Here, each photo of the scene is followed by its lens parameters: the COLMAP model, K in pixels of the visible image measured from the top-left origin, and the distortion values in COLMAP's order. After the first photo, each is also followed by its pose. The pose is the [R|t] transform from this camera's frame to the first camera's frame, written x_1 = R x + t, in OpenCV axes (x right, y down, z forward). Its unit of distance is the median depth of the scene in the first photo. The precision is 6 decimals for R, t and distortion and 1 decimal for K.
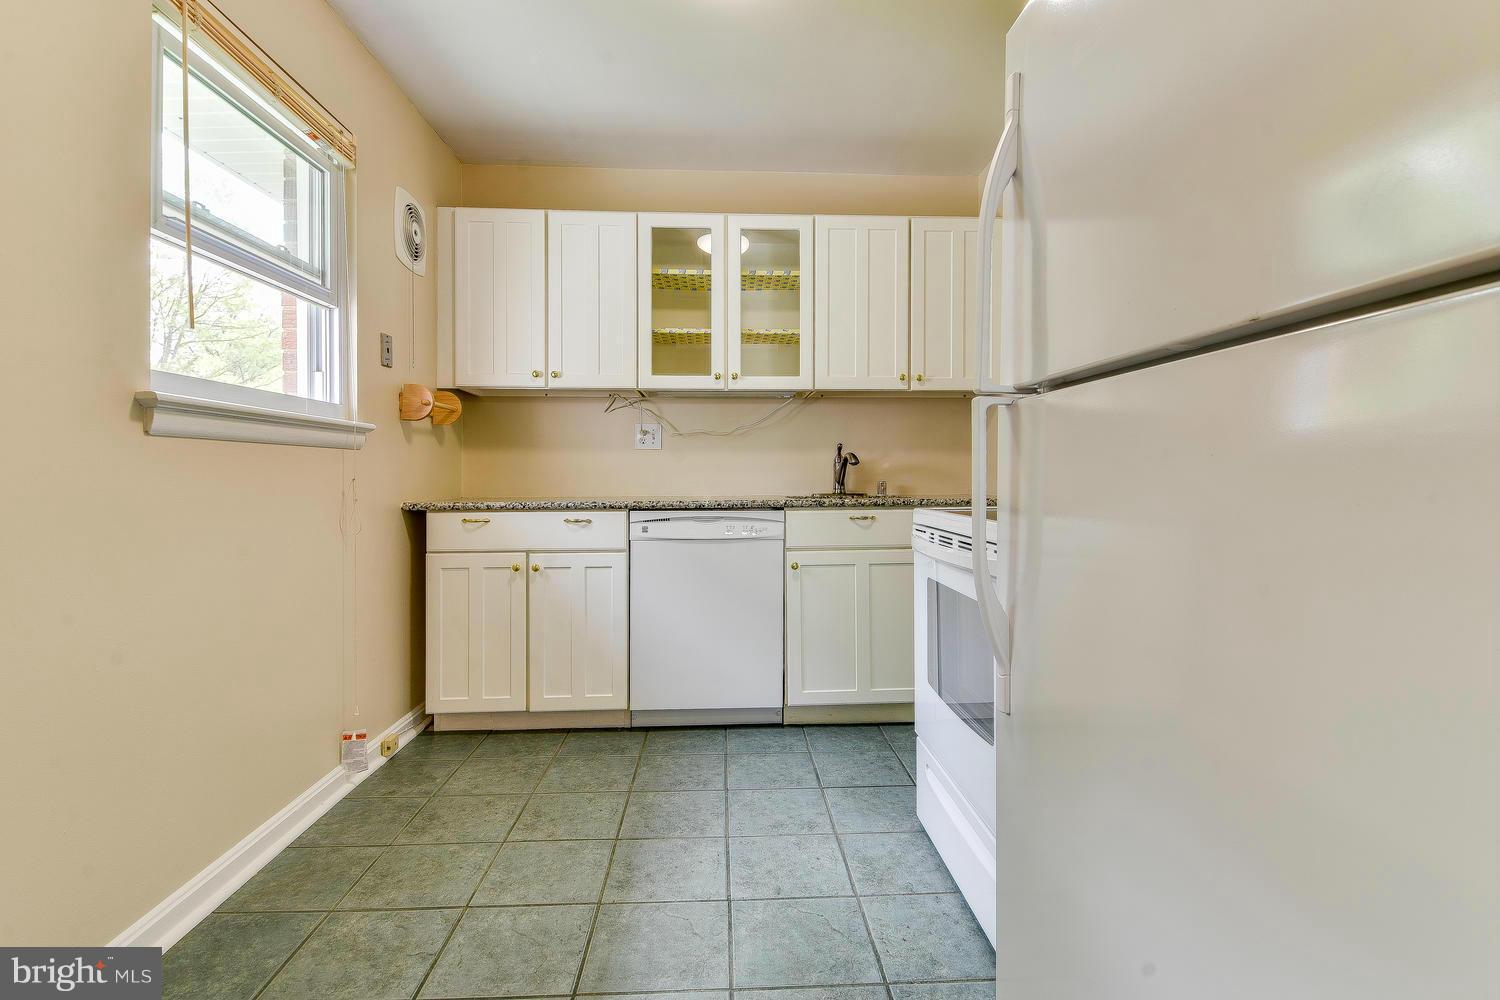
lens RADIAL K [[740.8, 0, 745.4], [0, 740.8, 473.8], [0, 0, 1]] dist [0.001578, -0.000066]
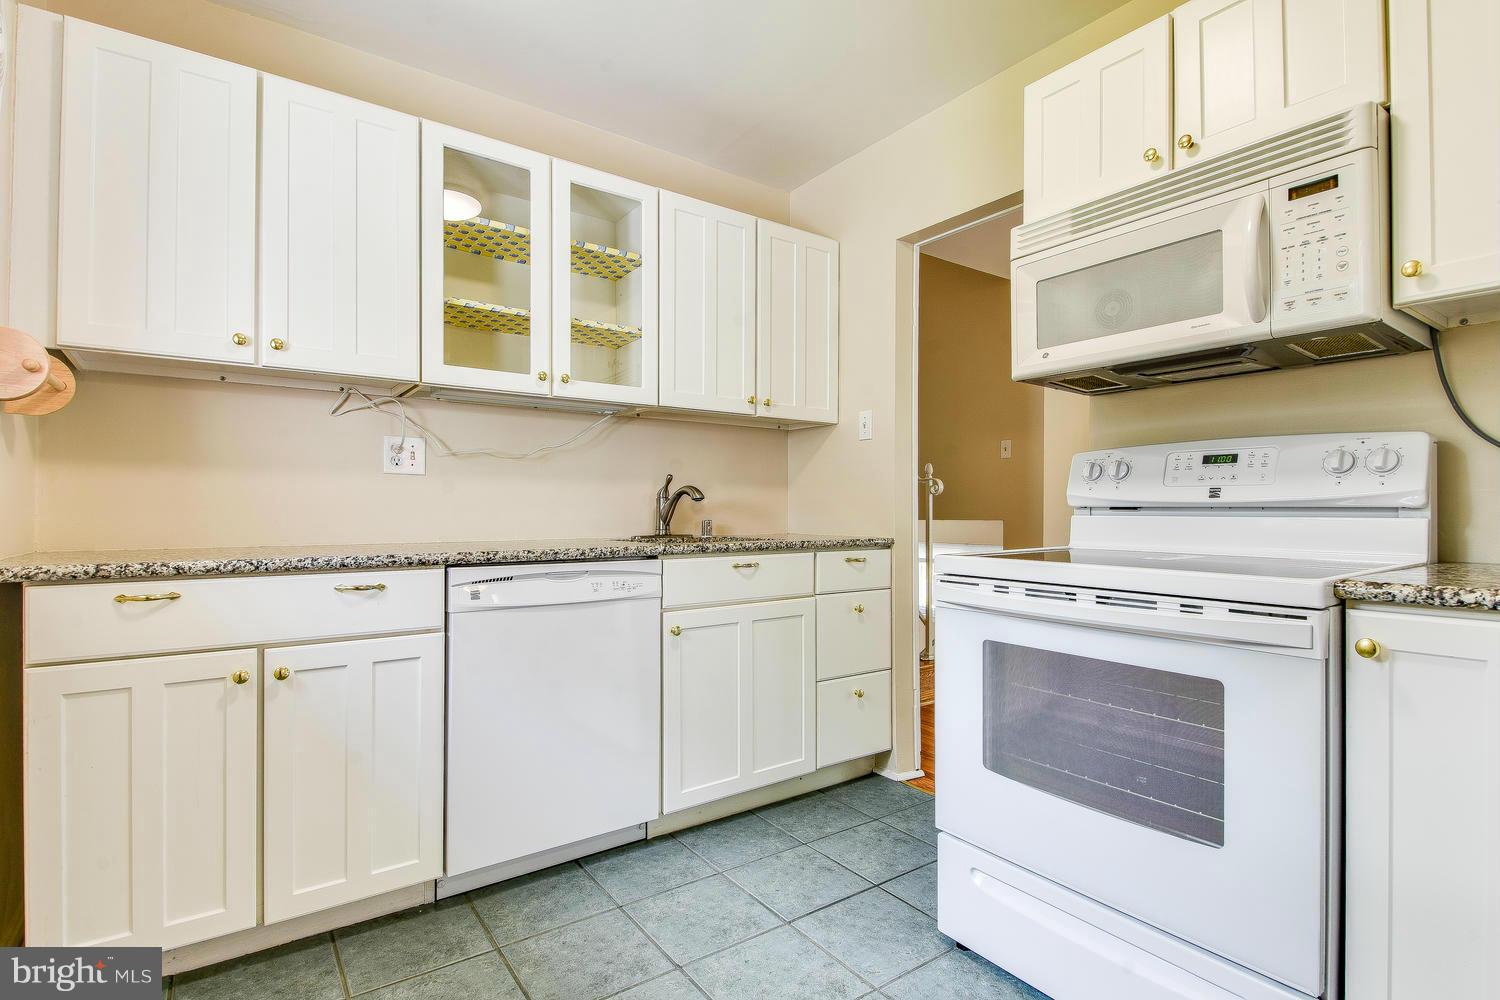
lens RADIAL K [[733.0, 0, 751.2], [0, 733.0, 505.9], [0, 0, 1]] dist [0.001309, -0.000991]
pose [[0.834863, 0.008457, 0.550393, -0.287818], [-0.004487, 0.999953, -0.008559, 0.000459], [-0.550439, 0.004676, 0.834862, 0.319461]]
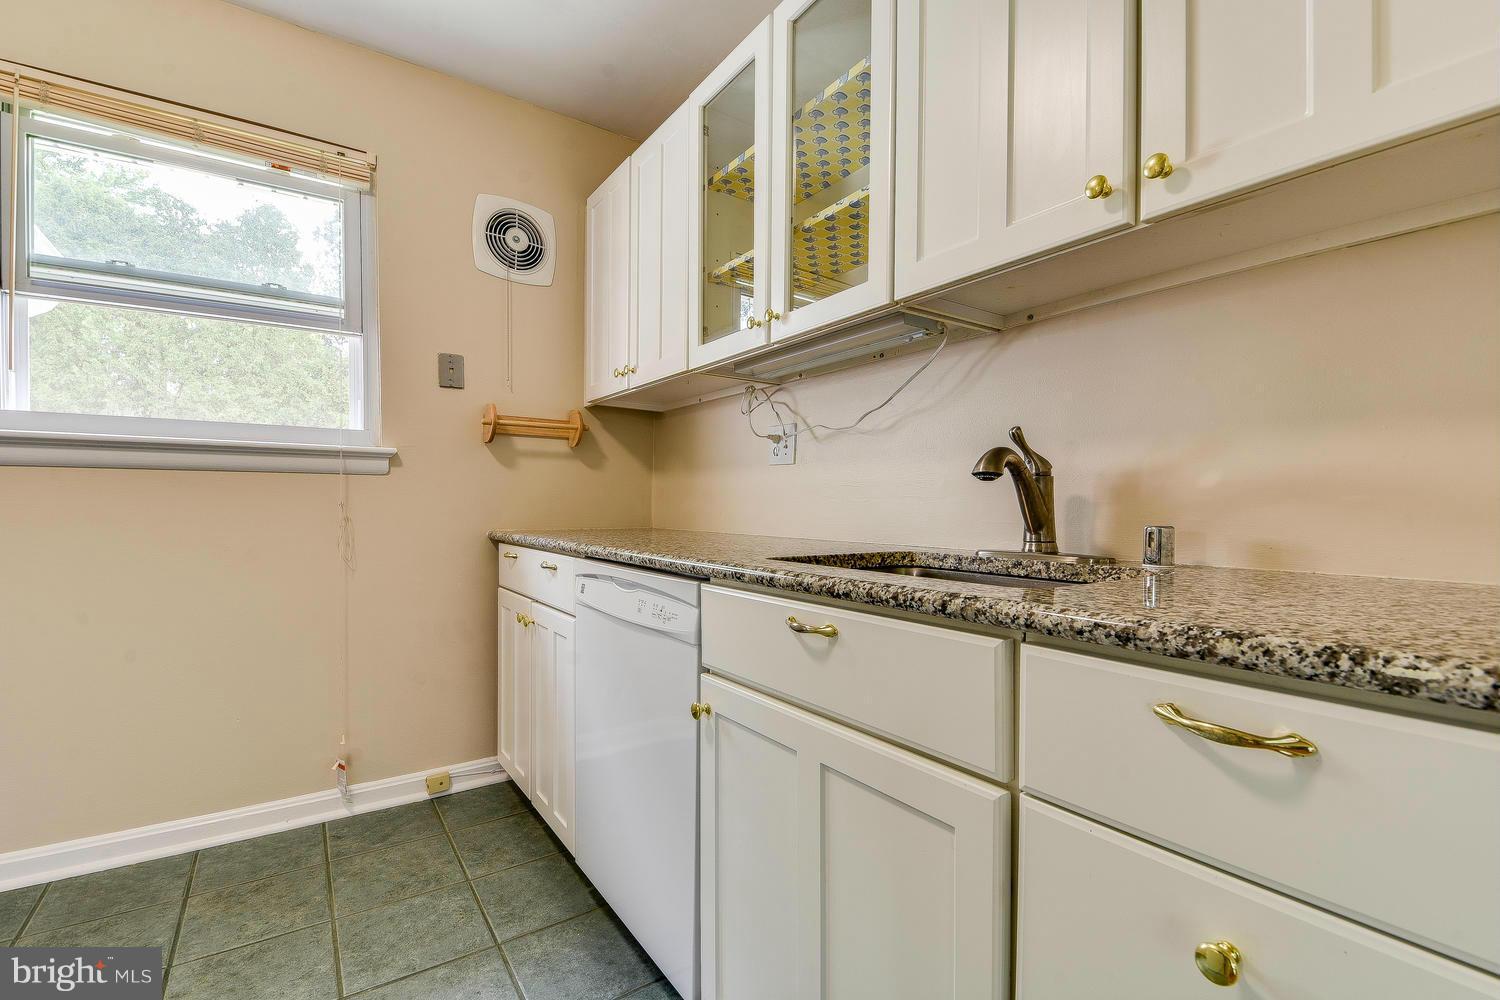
lens RADIAL K [[655.7, 0, 745.9], [0, 655.7, 511.7], [0, 0, 1]] dist [0.005700, -0.000168]
pose [[0.528960, 0.014998, -0.848514, 0.408410], [-0.008808, 0.999887, 0.012183, 0.001494], [0.848601, 0.001030, 0.529032, 0.815437]]
